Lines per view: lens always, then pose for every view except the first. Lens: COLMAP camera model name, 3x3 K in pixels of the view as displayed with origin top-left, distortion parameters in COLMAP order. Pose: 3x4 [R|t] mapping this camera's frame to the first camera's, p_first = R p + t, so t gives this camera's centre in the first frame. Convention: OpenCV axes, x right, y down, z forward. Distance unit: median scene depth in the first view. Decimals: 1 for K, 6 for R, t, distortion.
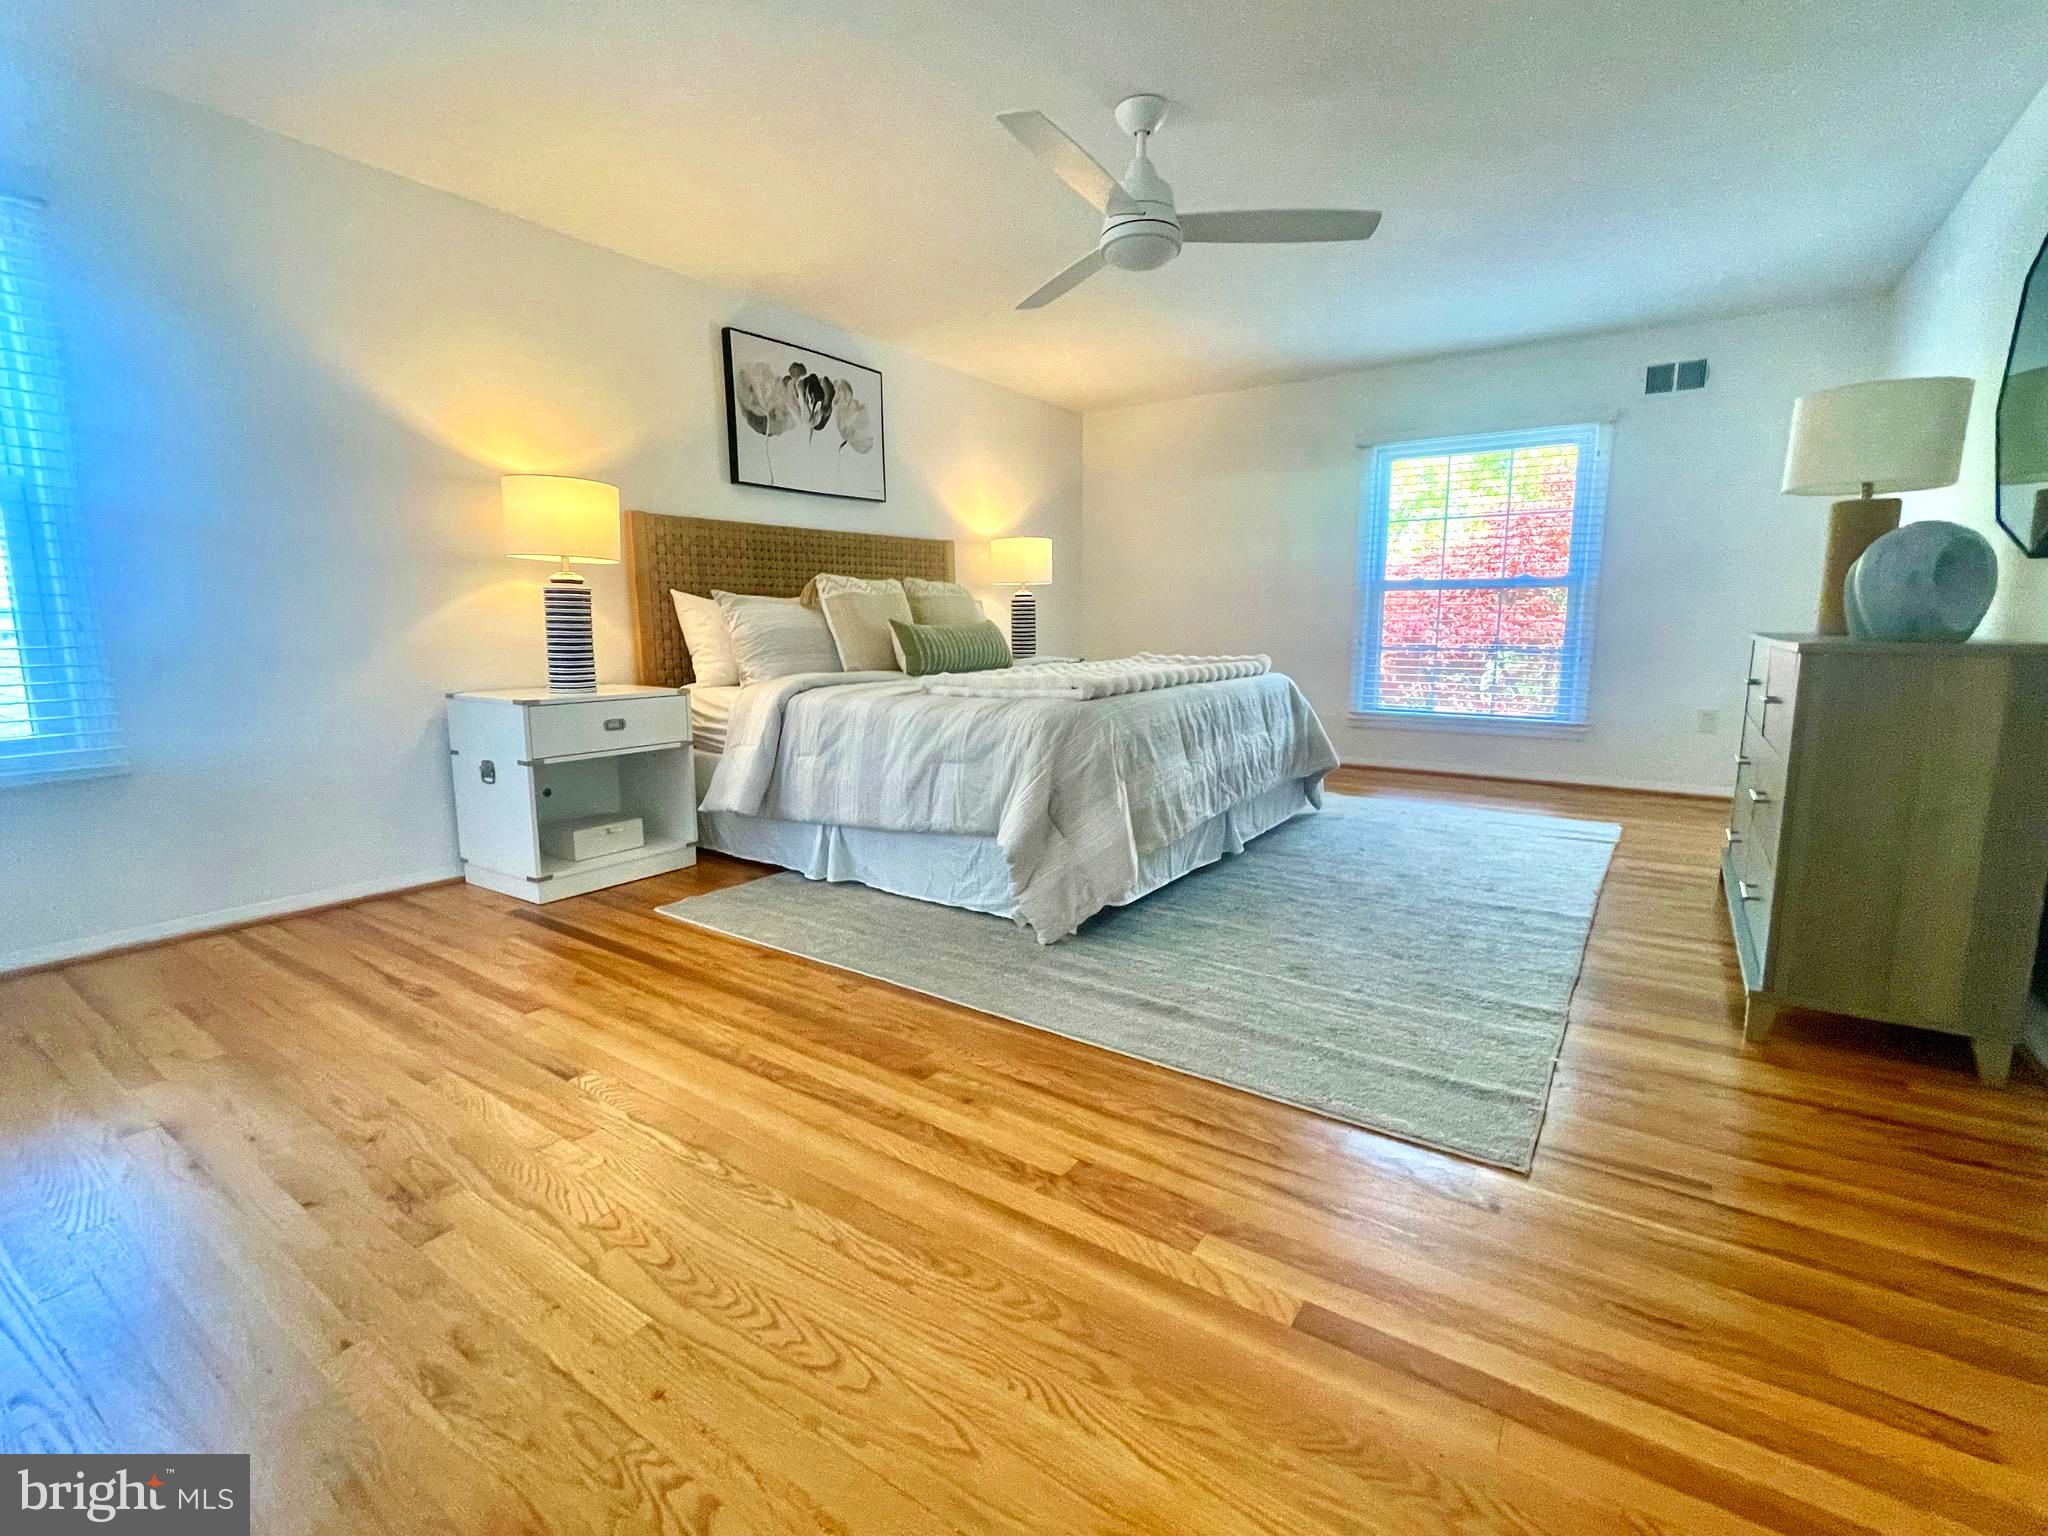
lens RADIAL K [[926.7, 0, 1028.2], [0, 926.7, 764.8], [0, 0, 1]] dist [-0.002208, 0.000122]
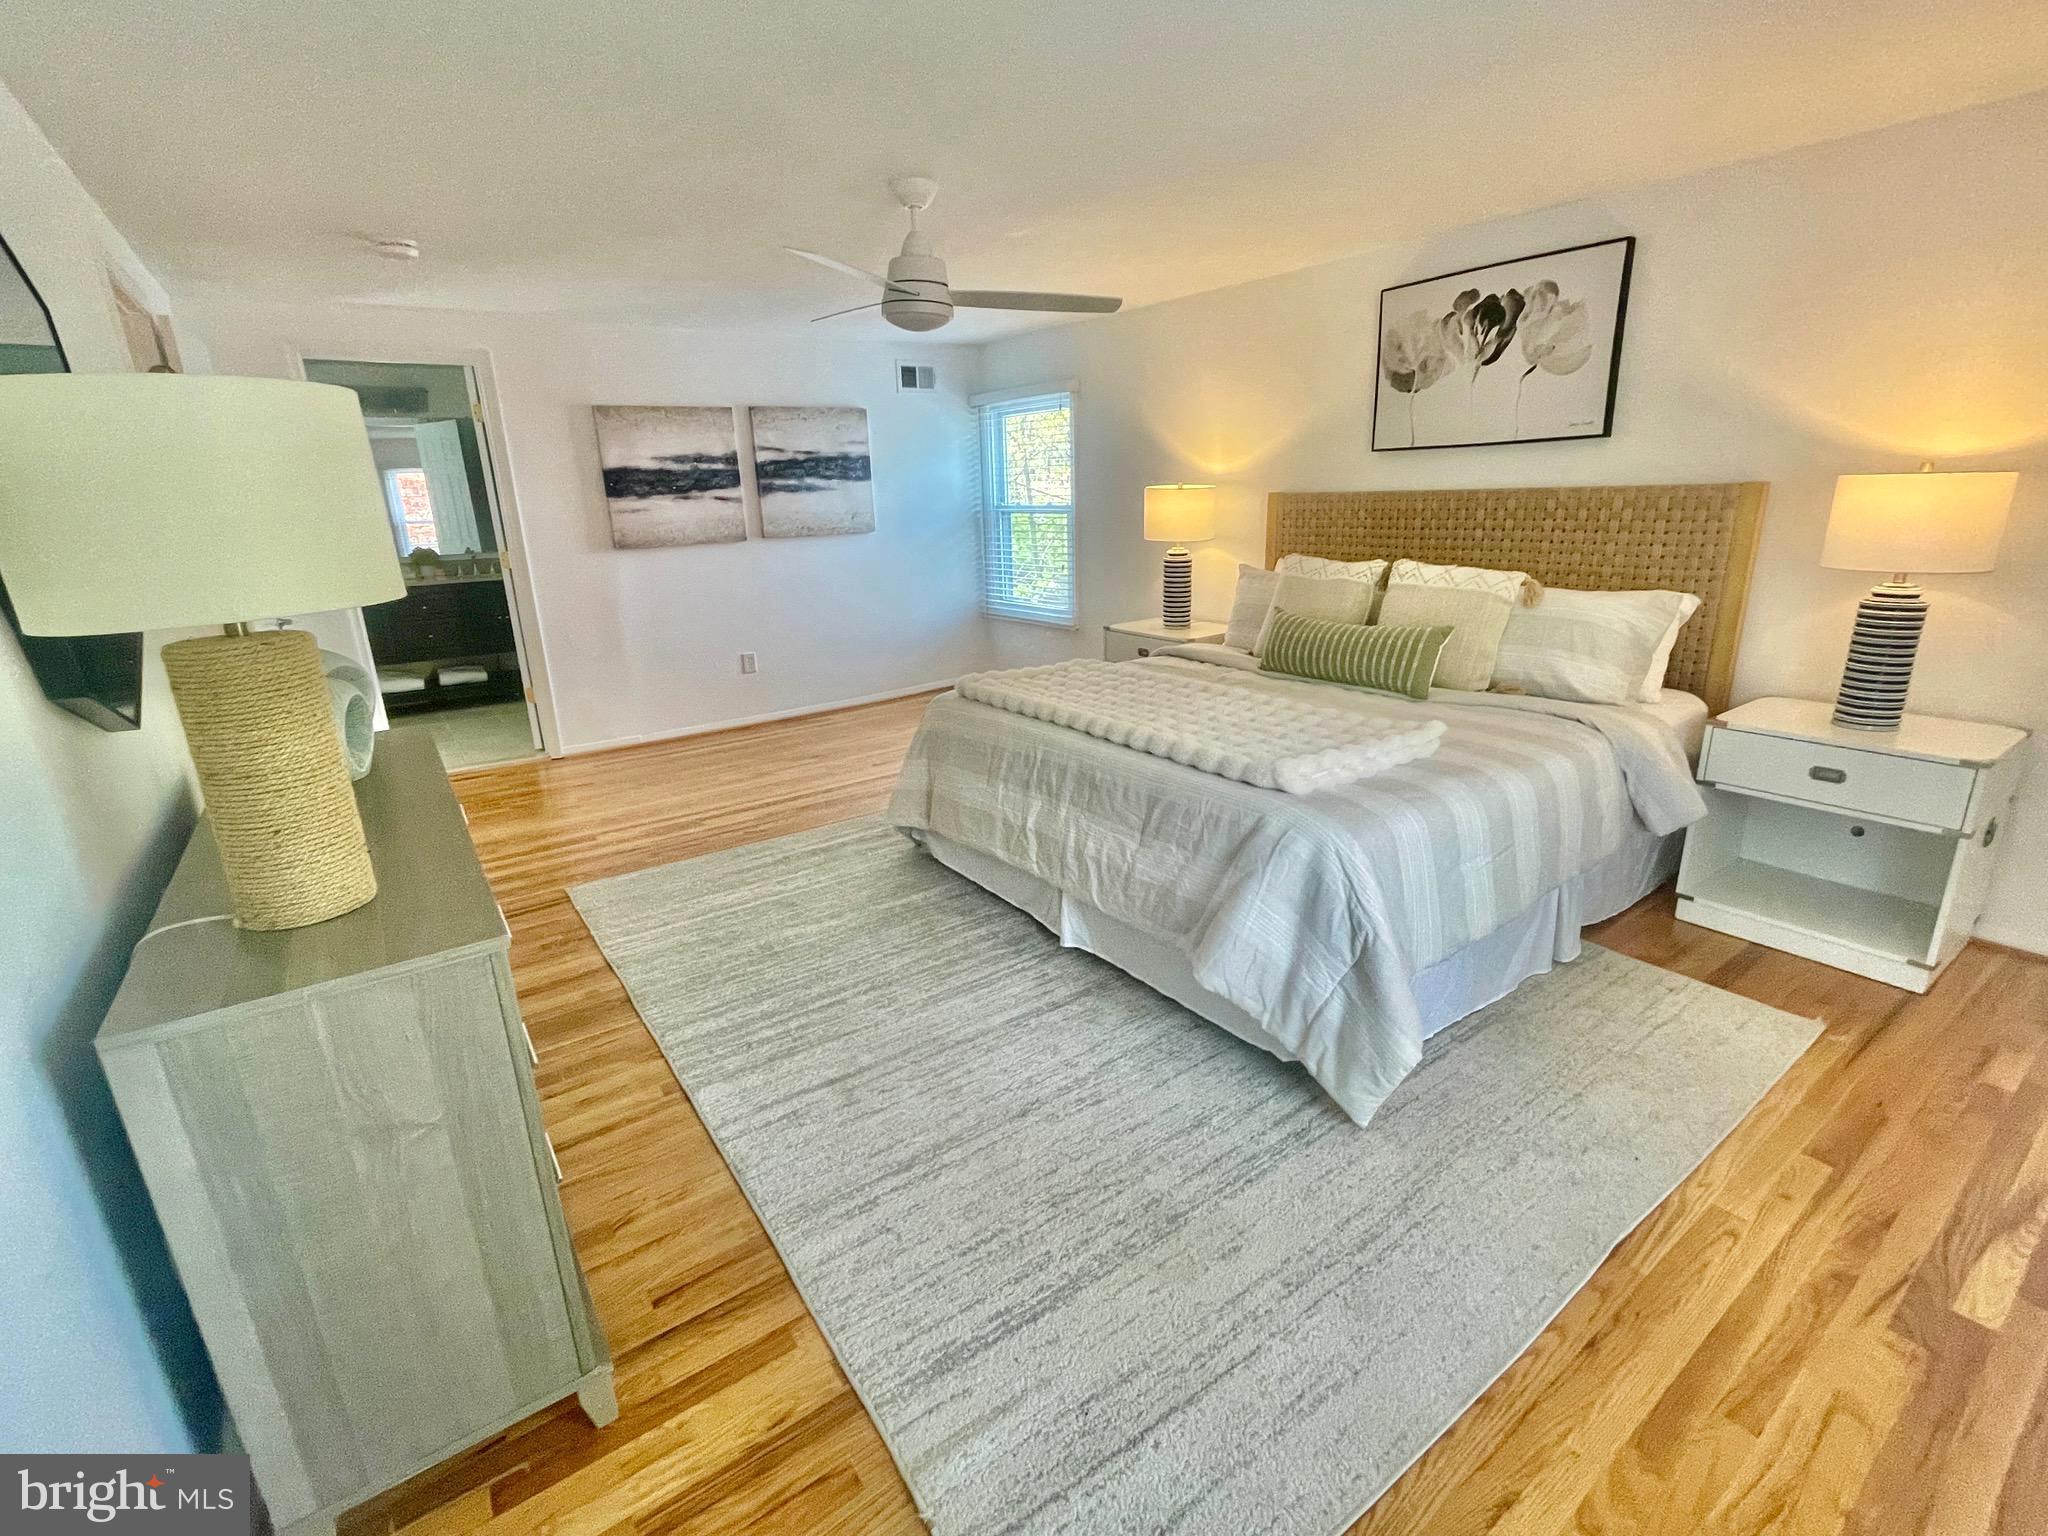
lens RADIAL K [[926.7, 0, 1032.8], [0, 926.7, 765.0], [0, 0, 1]] dist [-0.002208, 0.000122]
pose [[-0.332472, 0.287242, -0.898306, 0.781285], [-0.117052, 0.932558, 0.341516, -0.278483], [0.935821, 0.218694, -0.276428, 0.977699]]
